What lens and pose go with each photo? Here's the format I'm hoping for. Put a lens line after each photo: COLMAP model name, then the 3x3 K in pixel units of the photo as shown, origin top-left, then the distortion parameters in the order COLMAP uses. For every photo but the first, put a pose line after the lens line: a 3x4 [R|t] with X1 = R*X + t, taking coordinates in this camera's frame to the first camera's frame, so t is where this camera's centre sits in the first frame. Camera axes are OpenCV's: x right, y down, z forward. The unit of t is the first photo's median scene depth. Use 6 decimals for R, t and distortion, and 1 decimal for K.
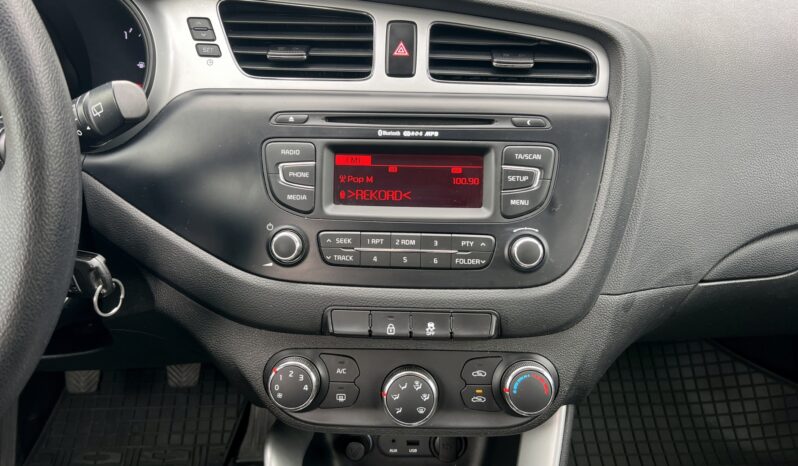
lens RADIAL K [[629.5, 0, 398.7], [0, 629.5, 234.9], [0, 0, 1]] dist [0.053414, -0.067200]
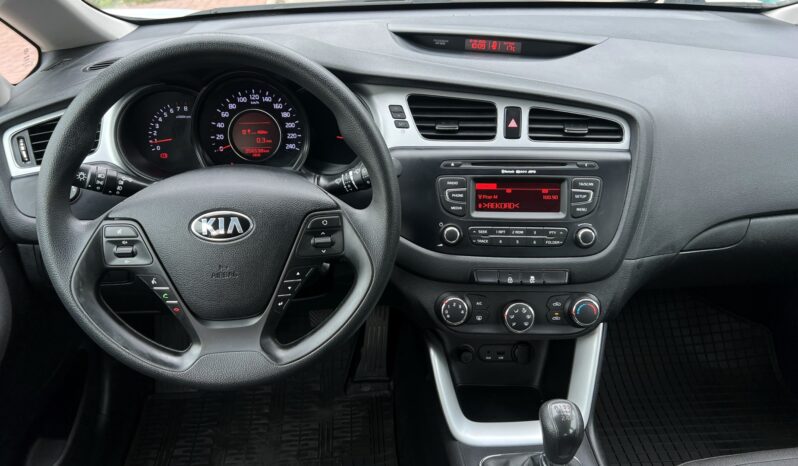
lens RADIAL K [[629.5, 0, 393.1], [0, 629.5, 234.5], [0, 0, 1]] dist [0.053414, -0.067200]
pose [[0.999885, -0.012670, 0.008343, -0.349824], [0.012237, 0.998673, 0.050018, -0.073910], [-0.008966, -0.049910, 0.998713, -0.780864]]
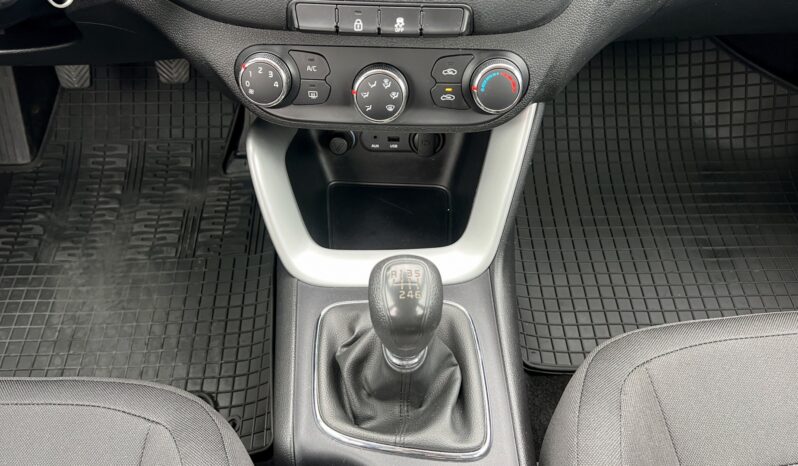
lens RADIAL K [[629.5, 0, 395.4], [0, 629.5, 231.9], [0, 0, 1]] dist [0.053414, -0.067200]
pose [[0.999751, 0.011839, -0.018904, 0.063359], [-0.002199, 0.895706, 0.444642, 0.003016], [0.022197, -0.444490, 0.895509, -0.005237]]
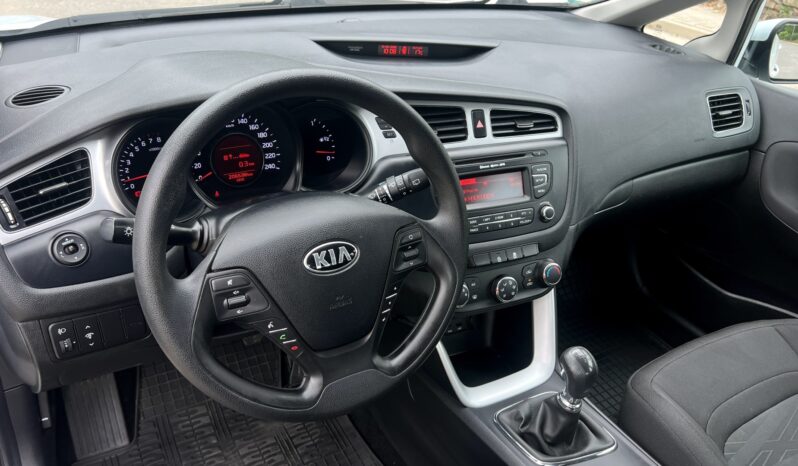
lens RADIAL K [[629.5, 0, 397.0], [0, 629.5, 239.1], [0, 0, 1]] dist [0.053414, -0.067200]
pose [[0.889954, -0.180268, 0.418910, -1.143130], [0.141349, 0.982358, 0.122446, -0.215101], [-0.433593, -0.049759, 0.899734, -0.723974]]
